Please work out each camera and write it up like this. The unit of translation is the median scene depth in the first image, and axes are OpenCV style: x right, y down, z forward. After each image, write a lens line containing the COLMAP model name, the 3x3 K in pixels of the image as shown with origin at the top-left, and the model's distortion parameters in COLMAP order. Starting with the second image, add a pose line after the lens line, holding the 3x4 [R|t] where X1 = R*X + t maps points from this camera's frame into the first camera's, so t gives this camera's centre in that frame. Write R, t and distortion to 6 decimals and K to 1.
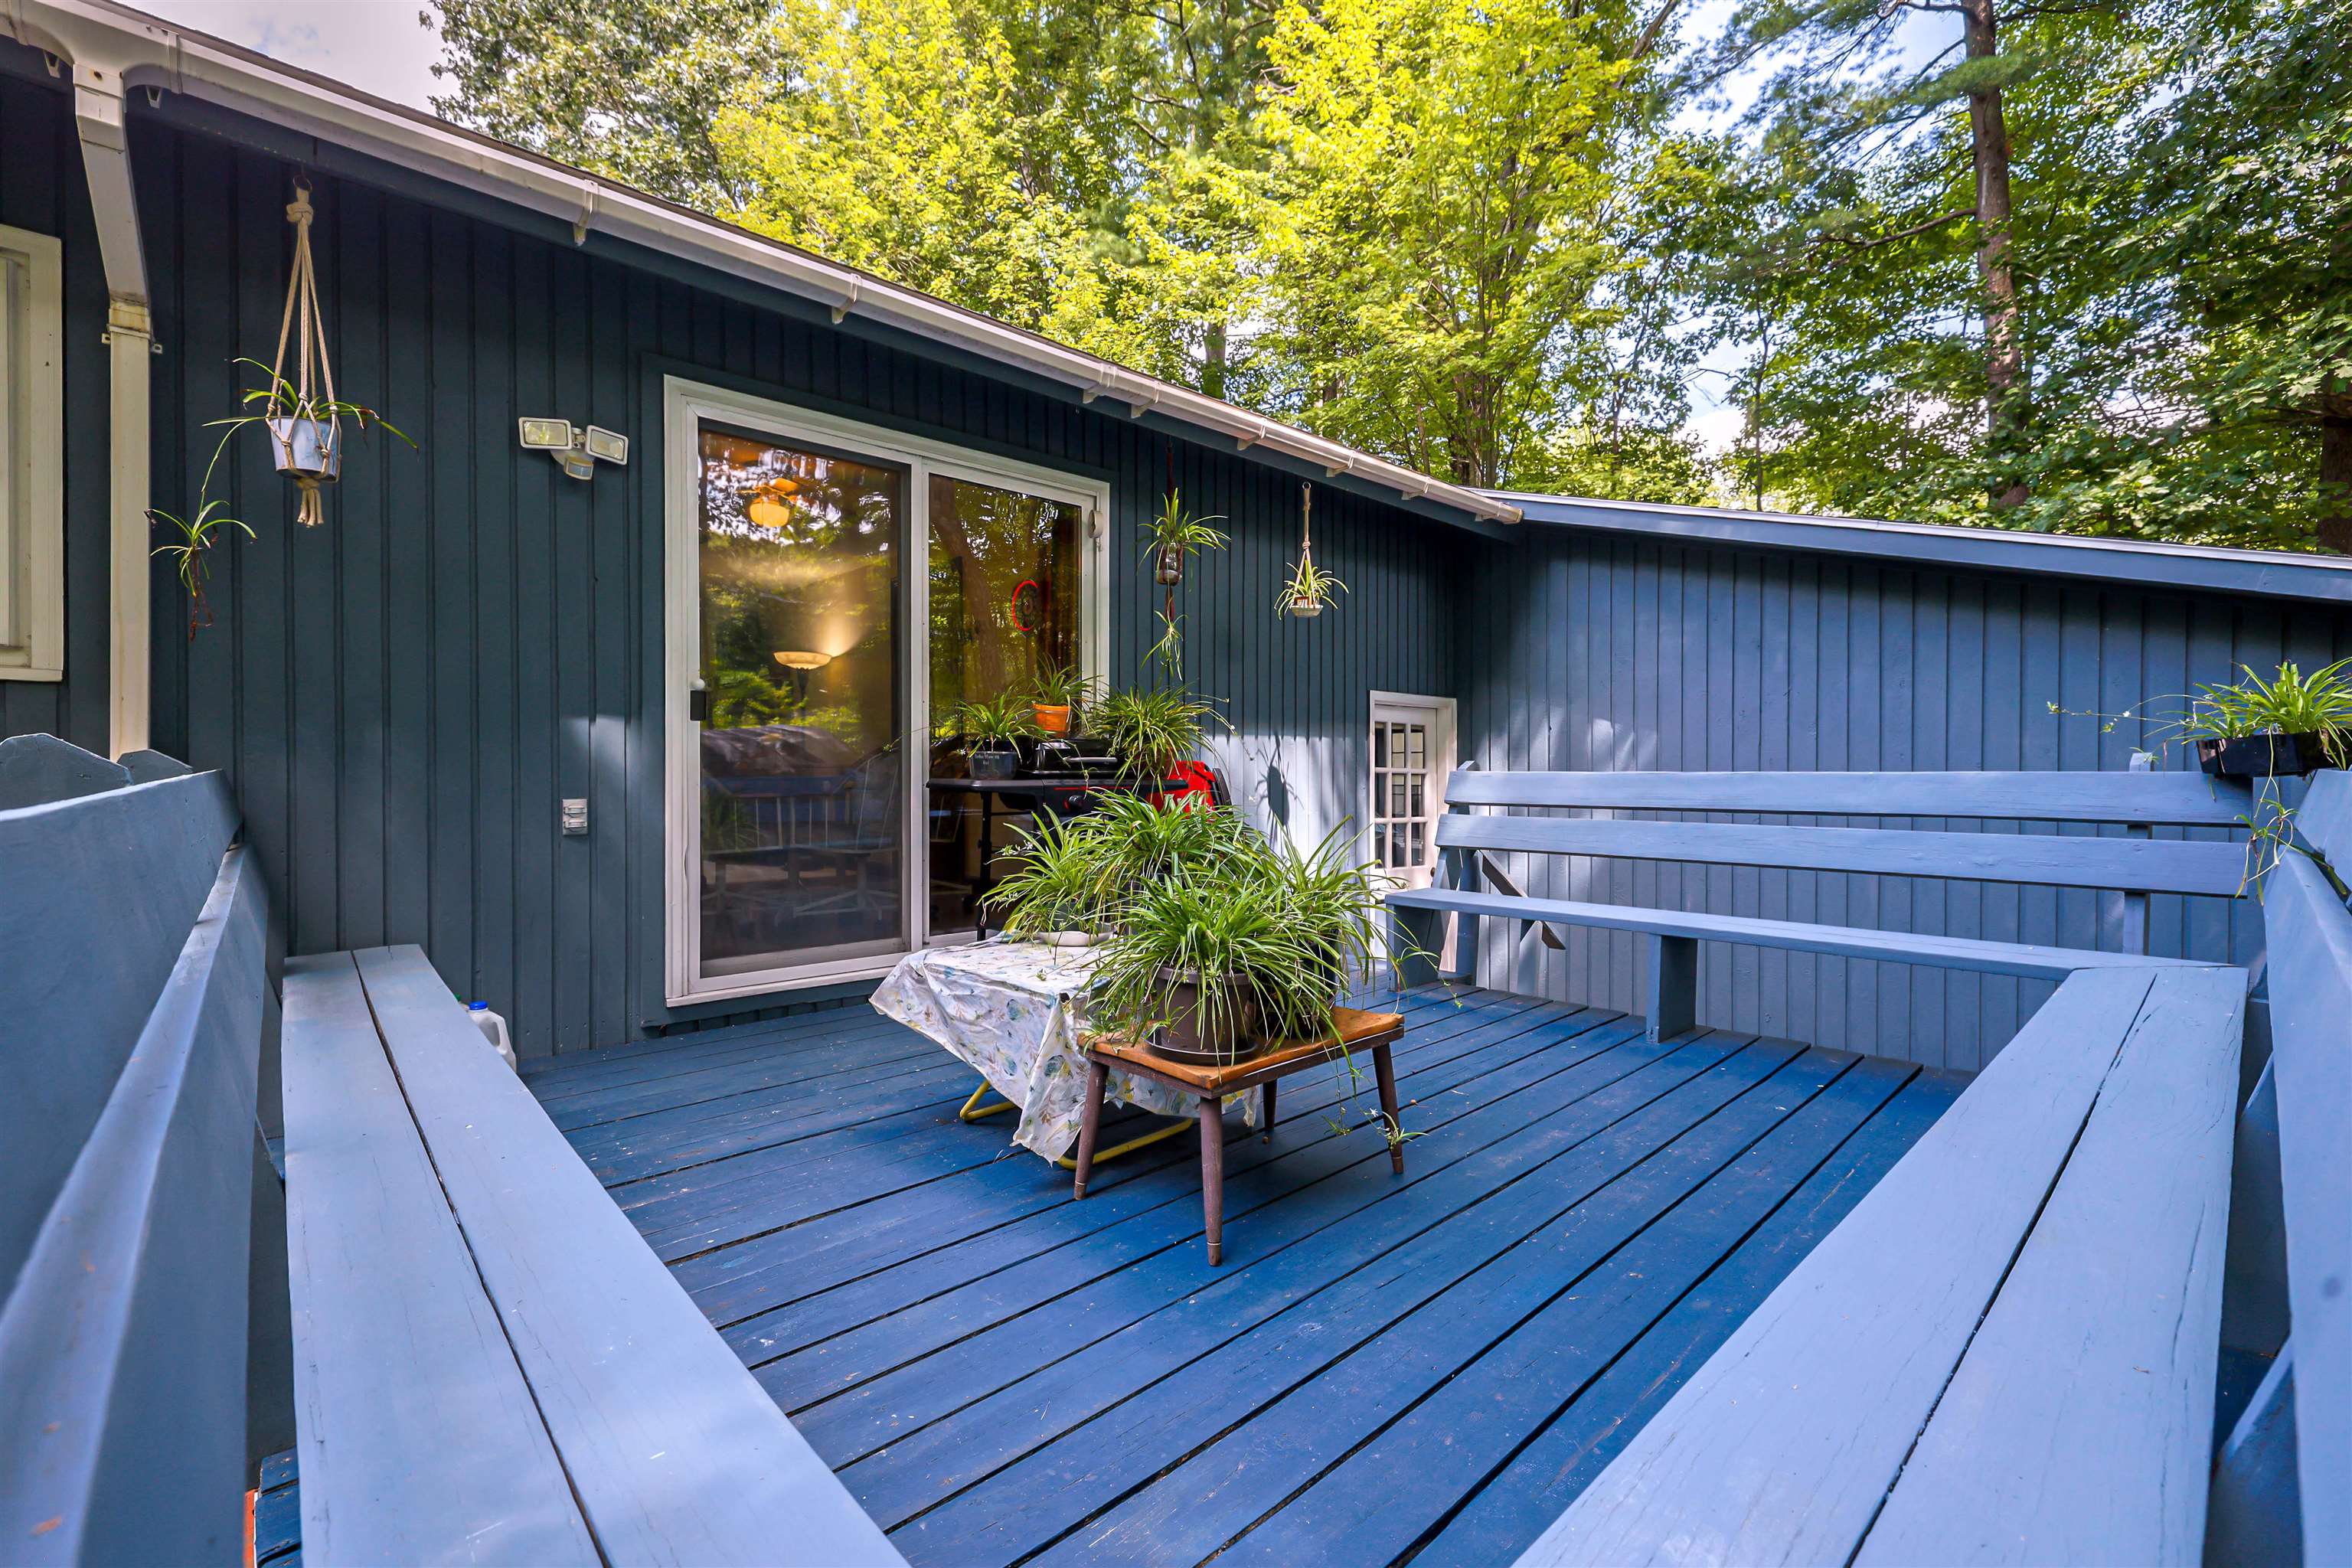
lens RADIAL K [[1014.9, 0, 1169.2], [0, 1014.9, 783.9], [0, 0, 1]] dist [0.001286, -0.000663]
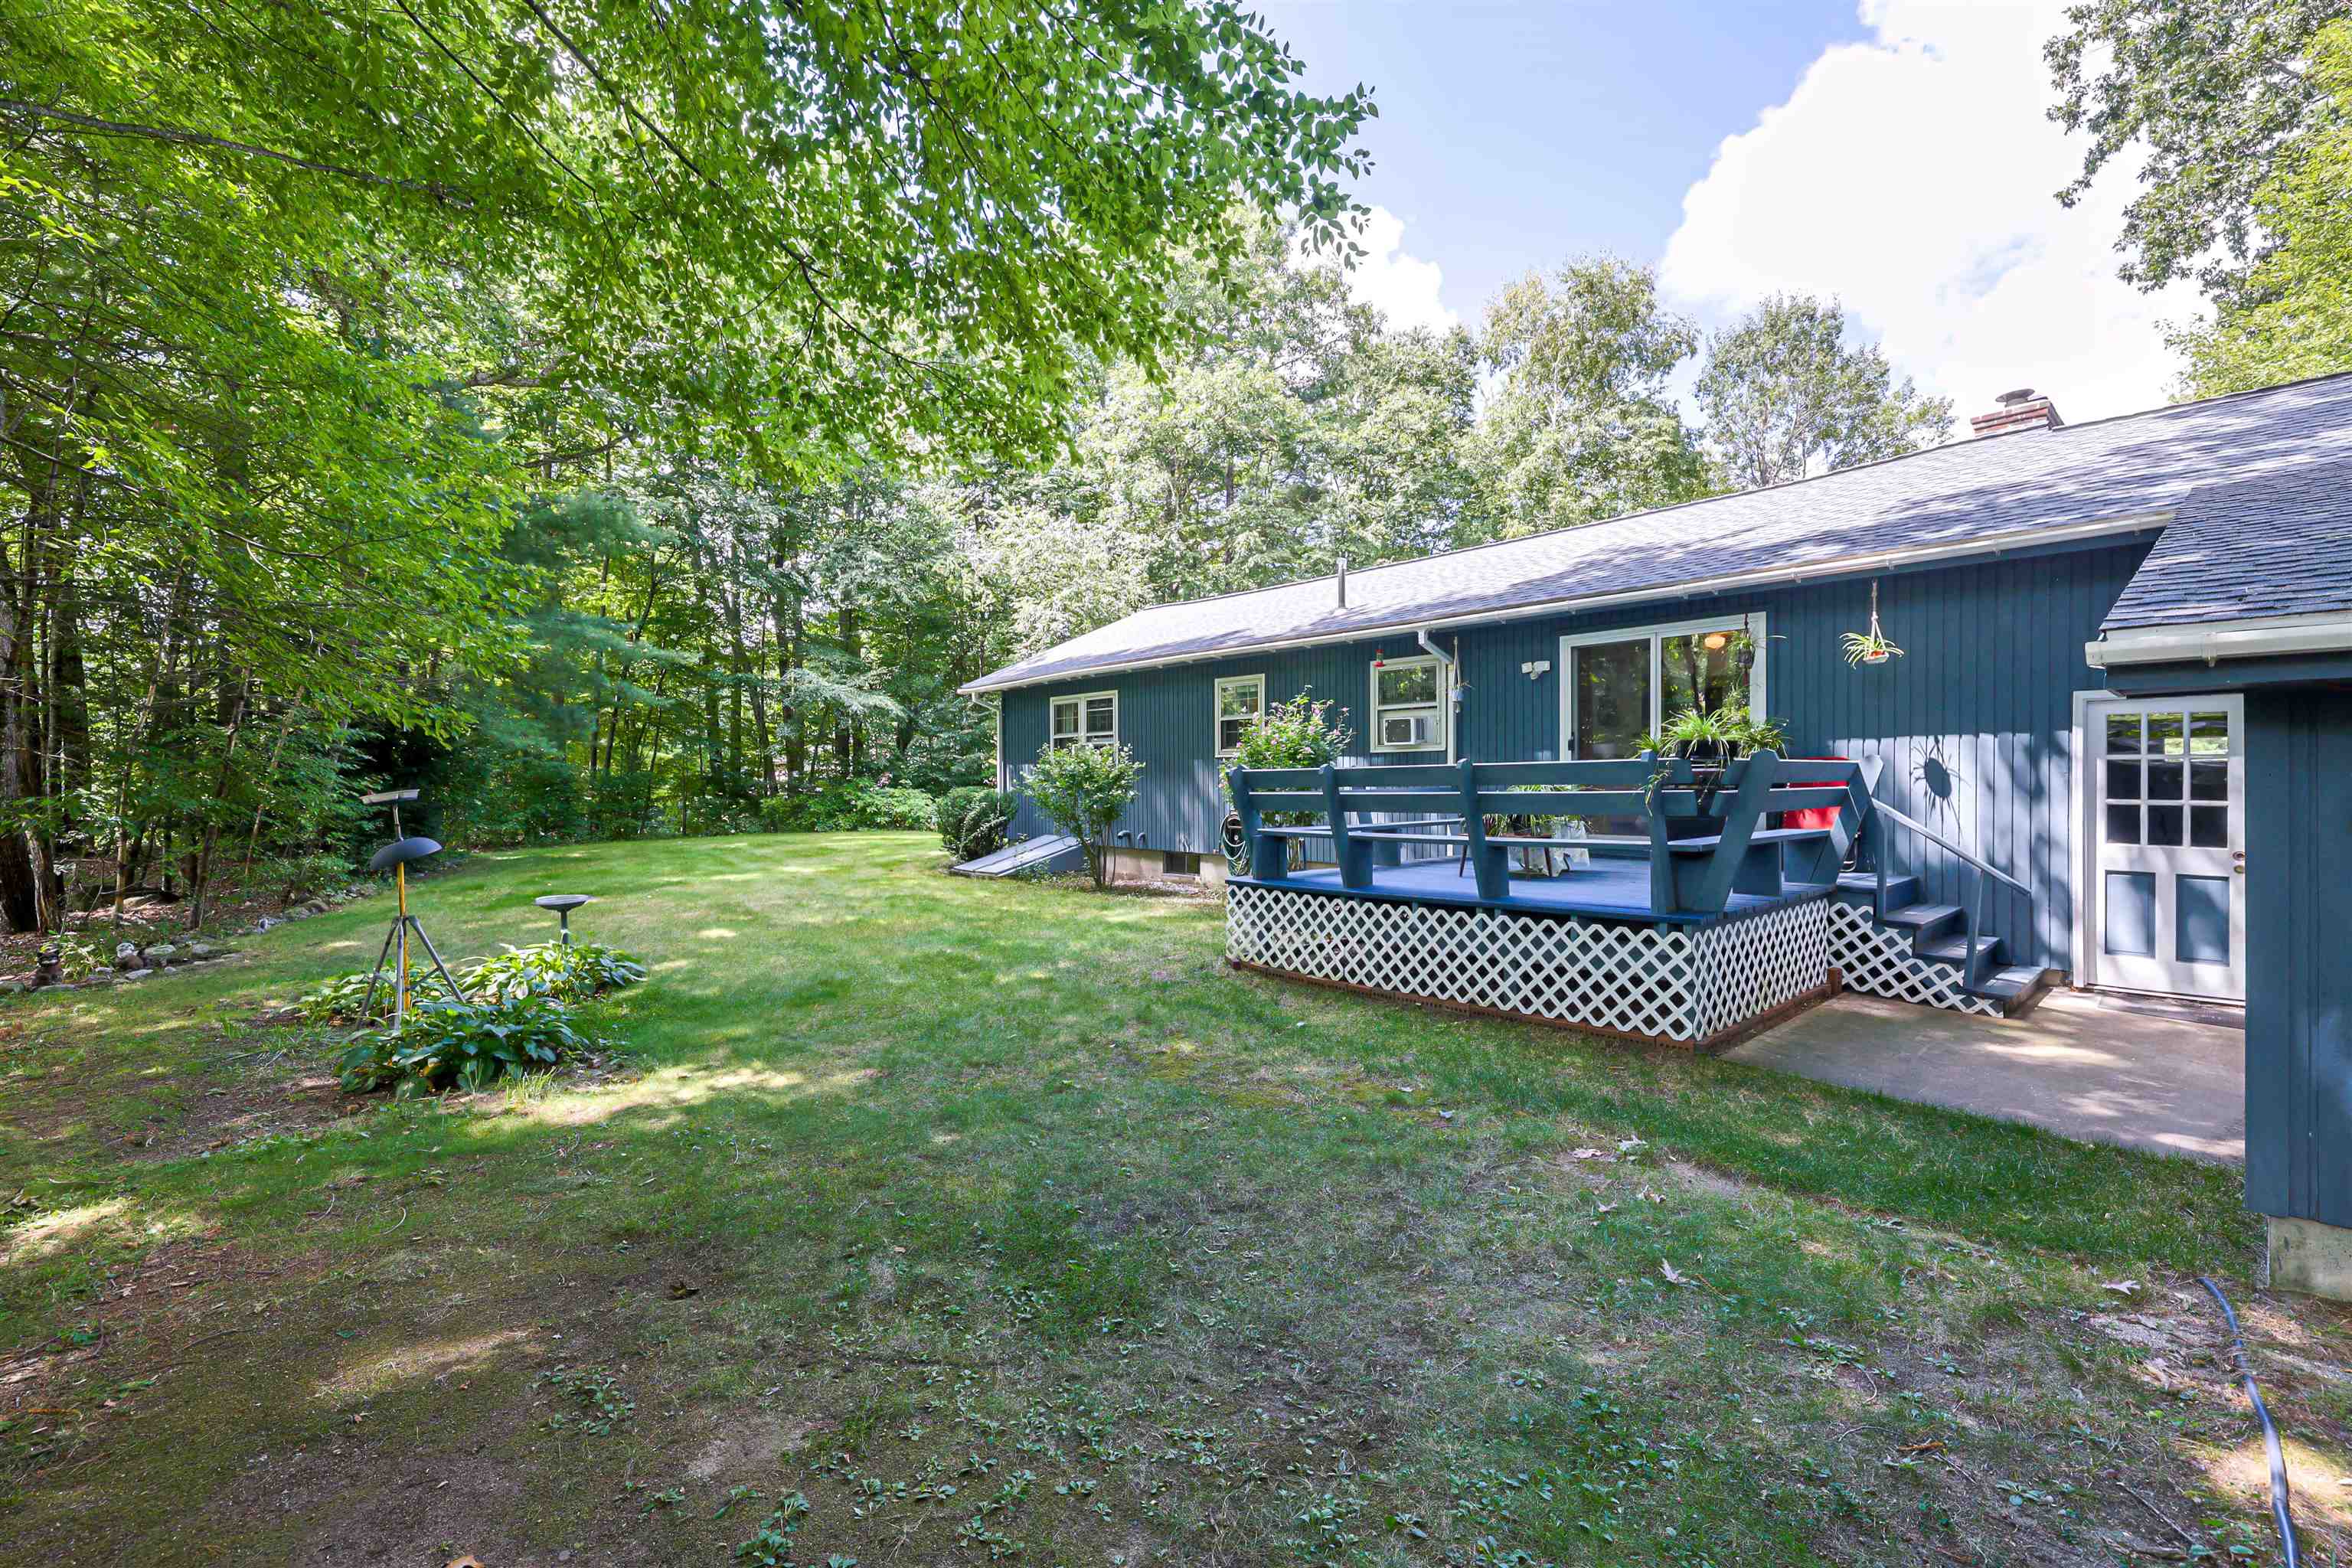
lens RADIAL K [[1014.9, 0, 1169.2], [0, 1014.9, 783.9], [0, 0, 1]] dist [0.001286, -0.000663]
pose [[-0.018453, -0.003946, -0.999822, 1.742061], [-0.005946, 0.999975, -0.003837, 0.036449], [0.999812, 0.005874, -0.018476, -0.071554]]
